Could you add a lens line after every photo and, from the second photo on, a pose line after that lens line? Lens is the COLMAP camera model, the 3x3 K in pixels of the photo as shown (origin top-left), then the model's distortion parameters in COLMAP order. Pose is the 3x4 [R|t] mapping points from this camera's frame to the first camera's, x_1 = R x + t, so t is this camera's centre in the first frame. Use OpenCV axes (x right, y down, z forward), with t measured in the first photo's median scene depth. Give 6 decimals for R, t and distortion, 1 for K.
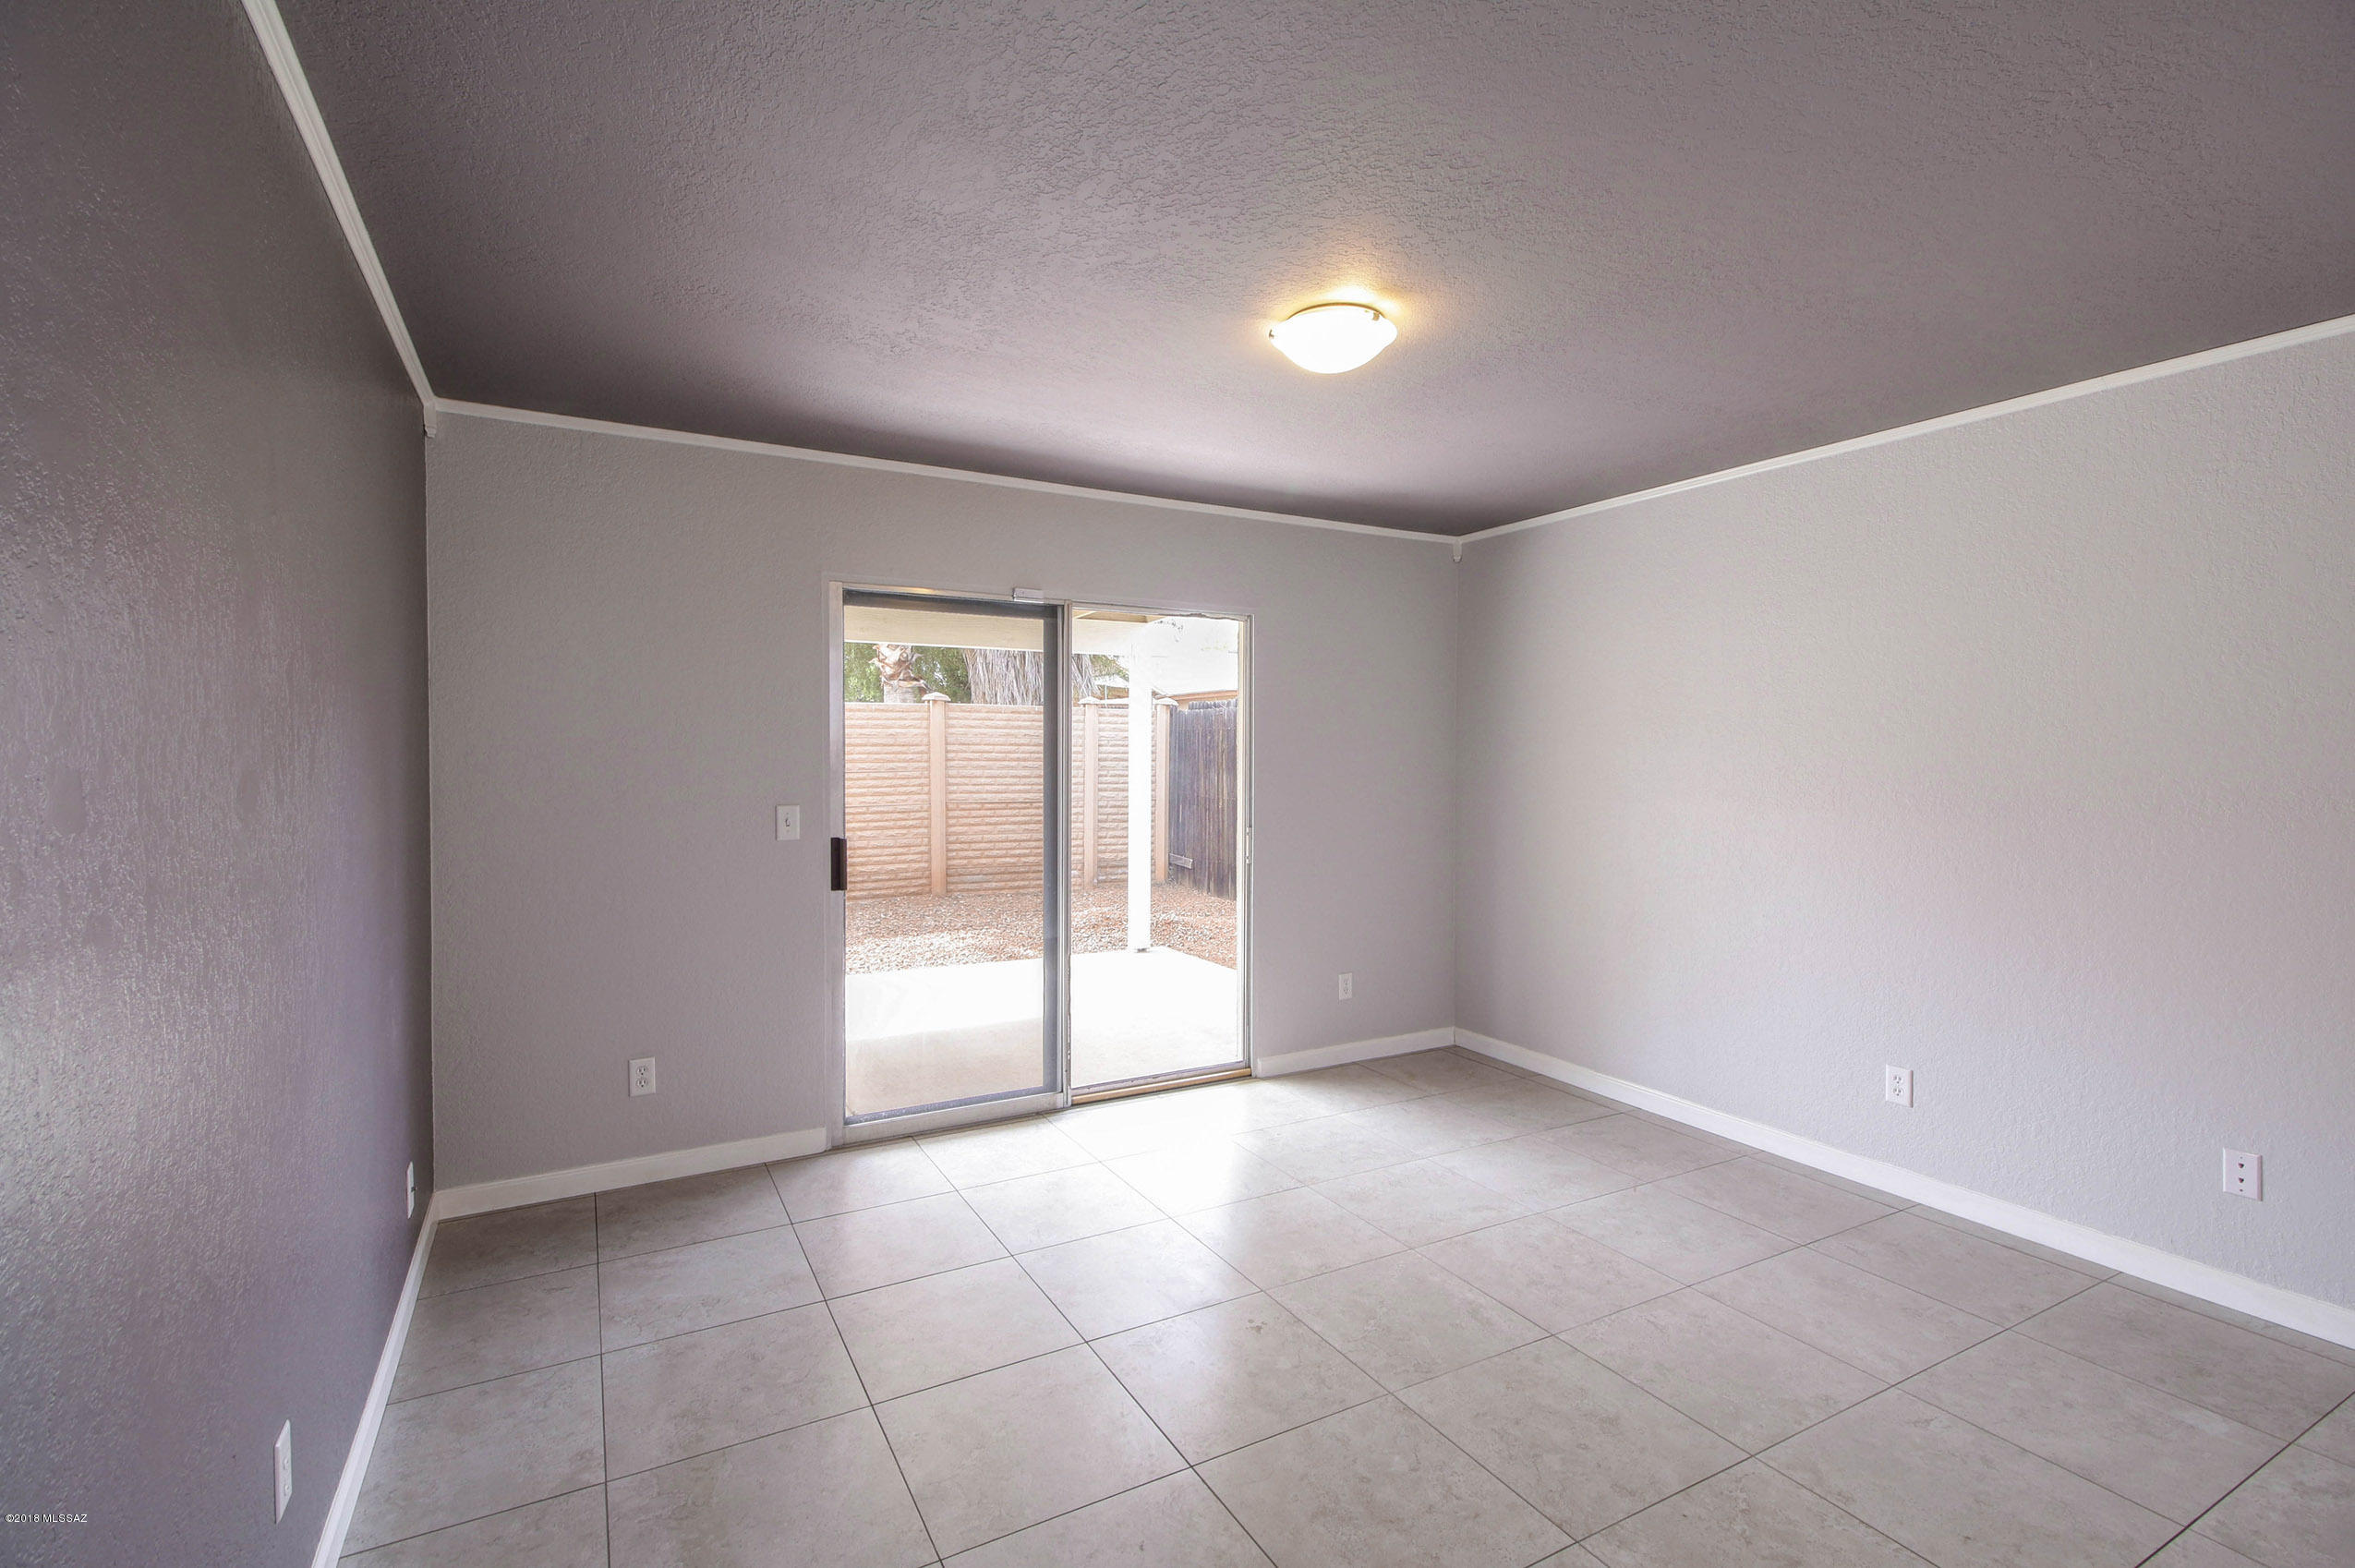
lens RADIAL K [[1084.7, 0, 1173.0], [0, 1084.7, 774.5], [0, 0, 1]] dist [0.001172, -0.000348]
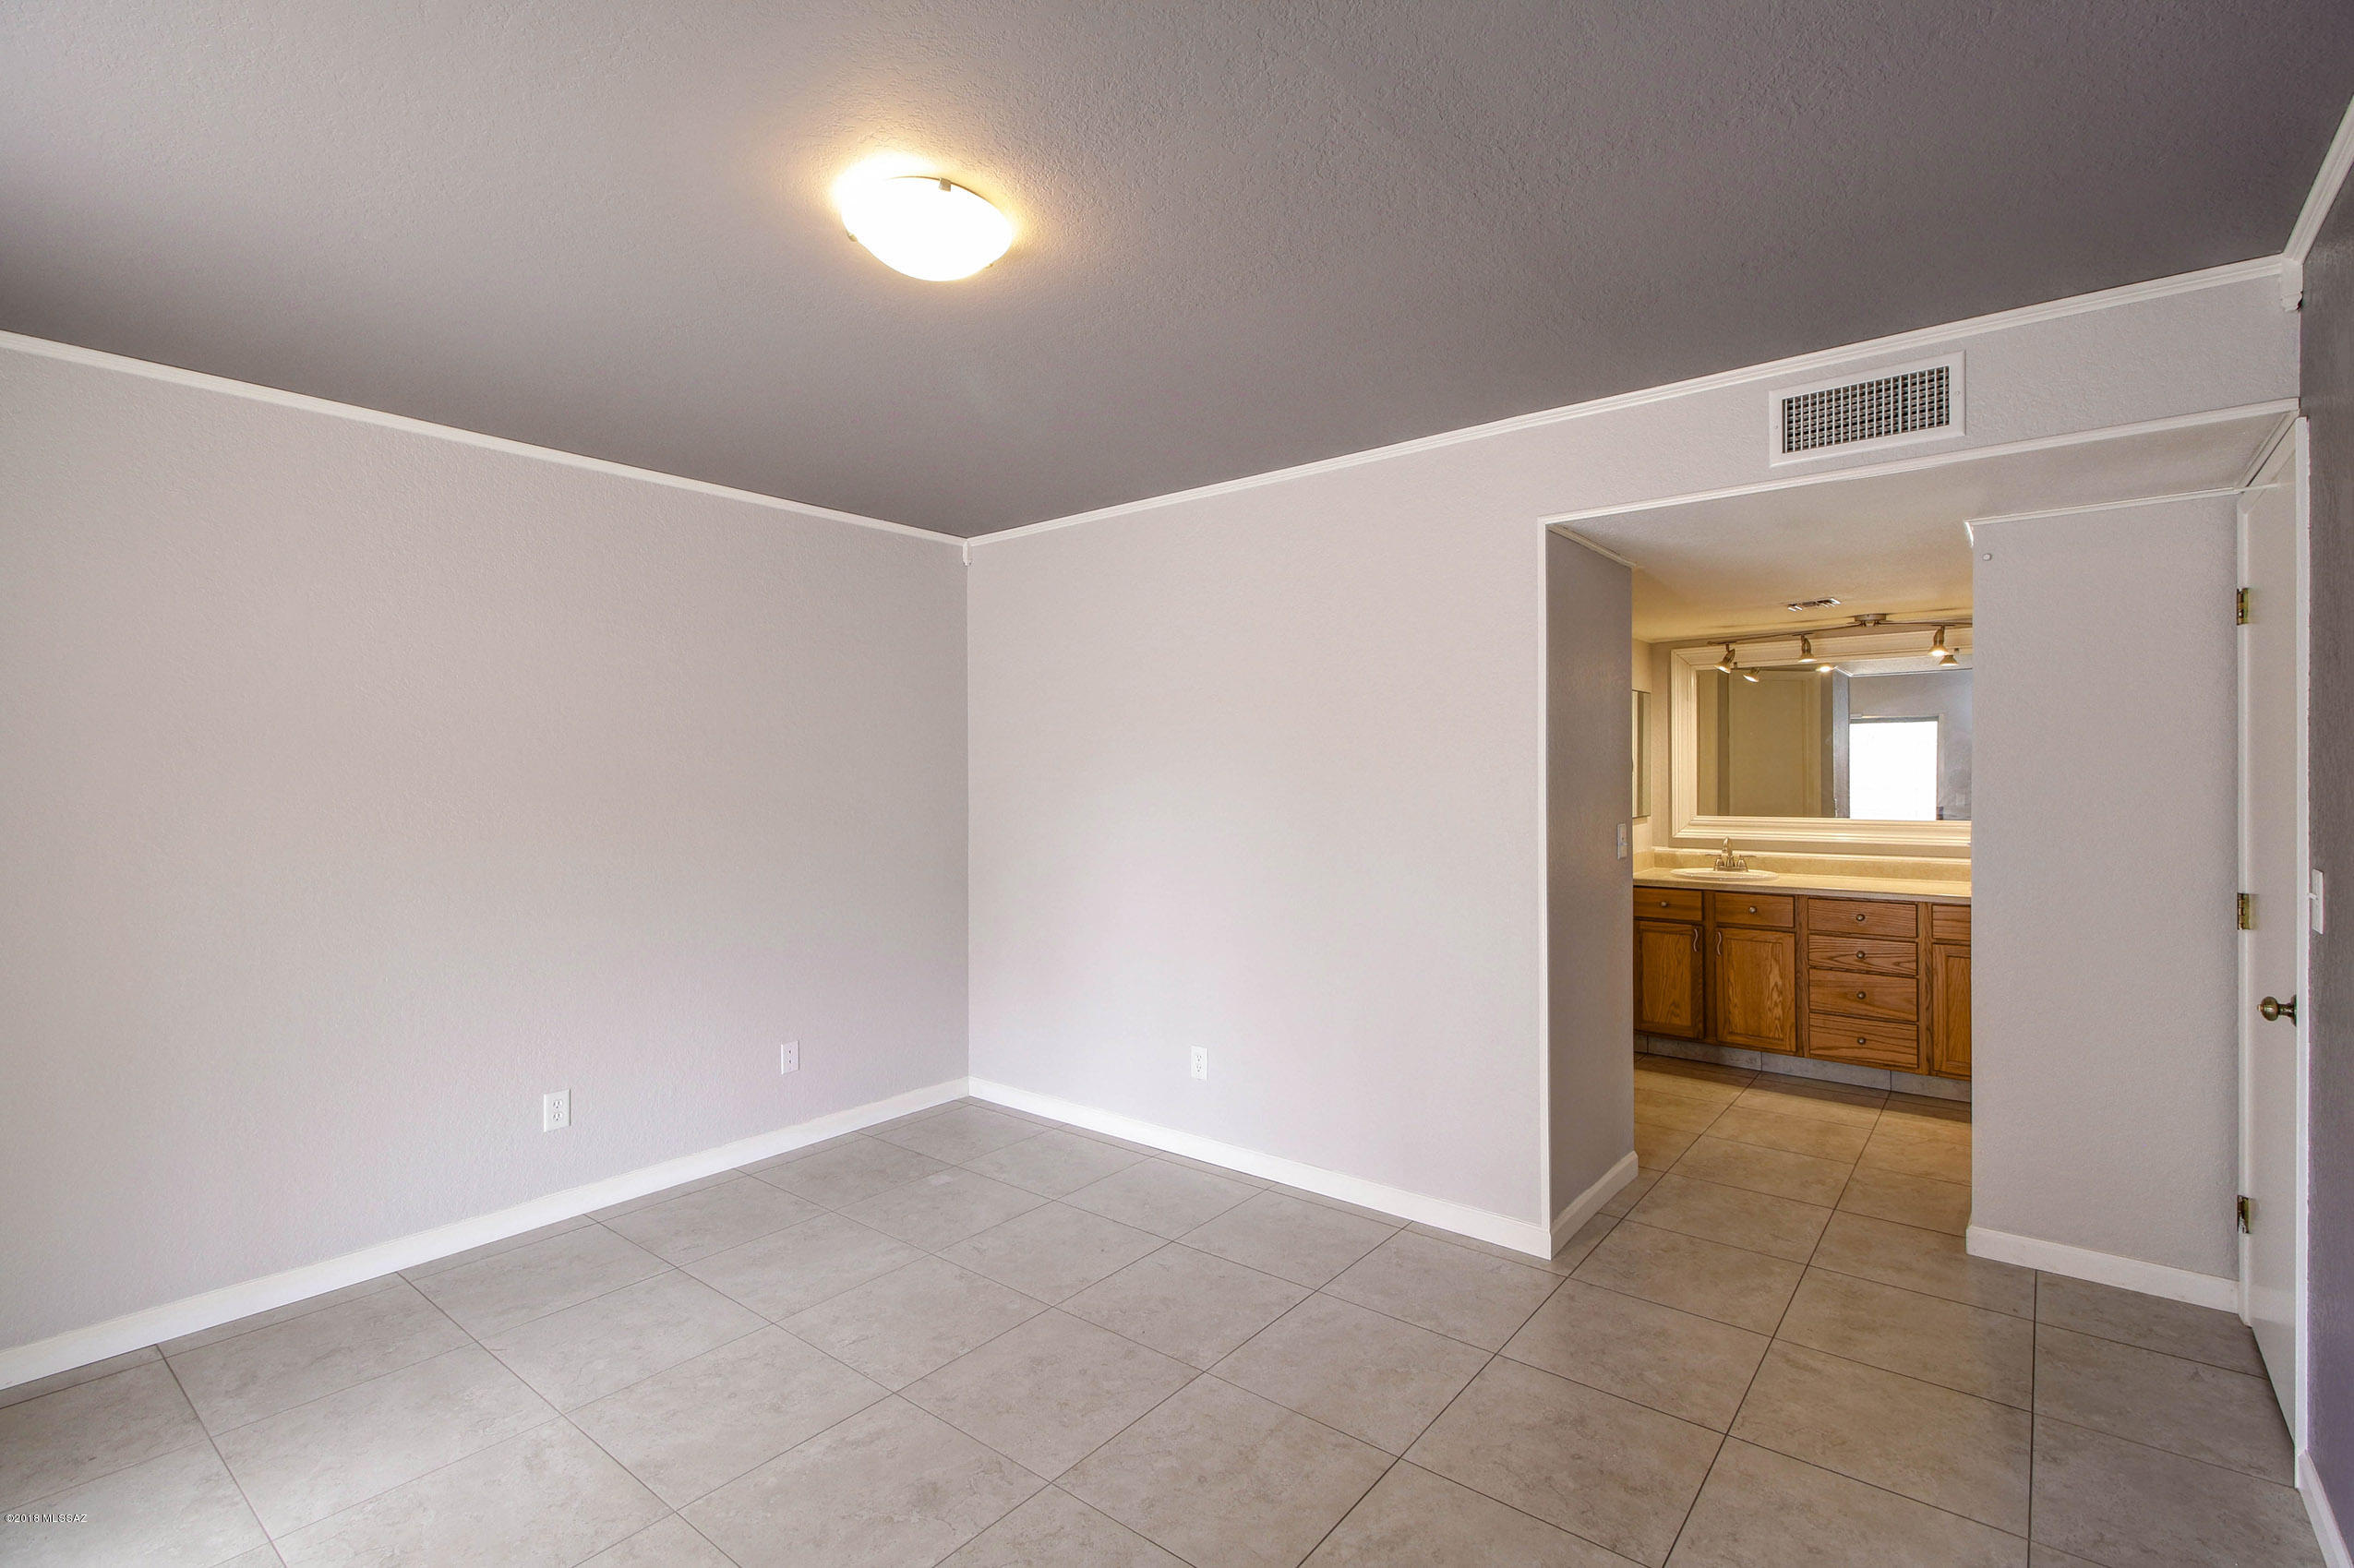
lens RADIAL K [[1084.1, 0, 1177.6], [0, 1084.1, 768.8], [0, 0, 1]] dist [0.001172, -0.000348]
pose [[-0.399816, 0.004461, 0.916585, -0.528572], [0.017857, 0.999836, 0.002923, -0.019866], [-0.916422, 0.017536, -0.399830, 0.986204]]
